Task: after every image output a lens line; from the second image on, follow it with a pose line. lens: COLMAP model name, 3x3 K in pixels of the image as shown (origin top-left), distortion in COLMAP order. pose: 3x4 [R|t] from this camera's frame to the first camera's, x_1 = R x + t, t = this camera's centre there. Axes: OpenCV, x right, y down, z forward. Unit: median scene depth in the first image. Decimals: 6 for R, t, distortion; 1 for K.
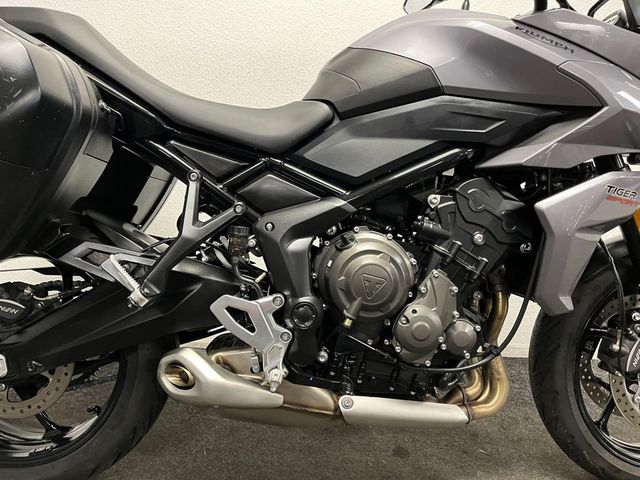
lens RADIAL K [[477.3, 0, 323.9], [0, 477.3, 238.3], [0, 0, 1]] dist [0.076958, -0.105721]
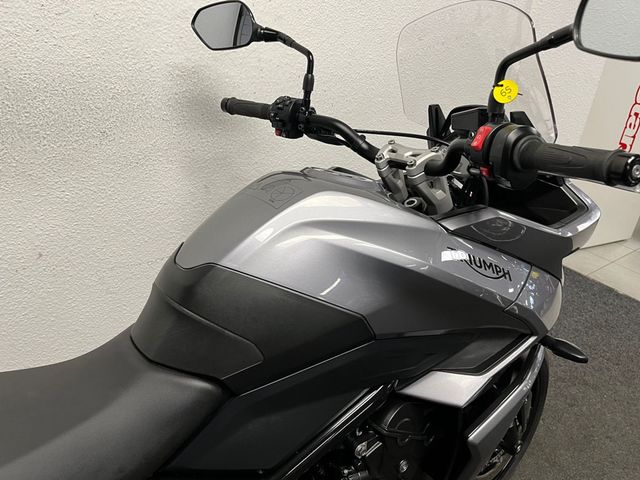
lens RADIAL K [[477.3, 0, 323.9], [0, 477.3, 238.3], [0, 0, 1]] dist [0.076958, -0.105721]
pose [[0.819650, -0.233493, 0.523120, -0.160128], [0.041127, 0.934794, 0.352801, -0.696517], [-0.571386, -0.267659, 0.775807, 0.501759]]
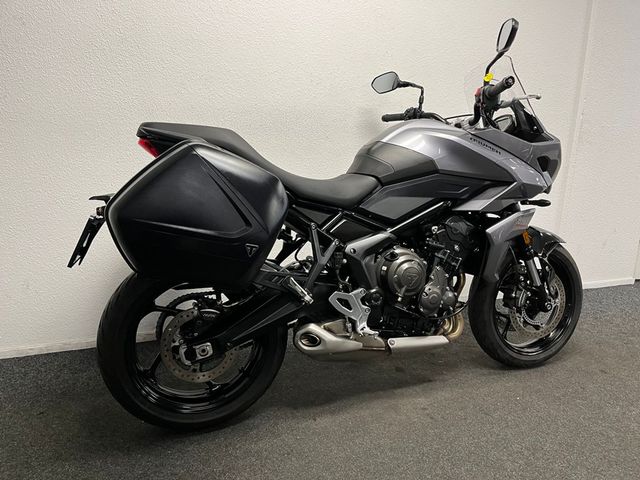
lens RADIAL K [[477.3, 0, 323.9], [0, 477.3, 238.3], [0, 0, 1]] dist [0.076958, -0.105721]
pose [[0.950812, -0.078971, 0.299533, -0.740936], [0.056485, 0.994946, 0.083014, -0.223687], [-0.304575, -0.062011, 0.950468, -0.647430]]
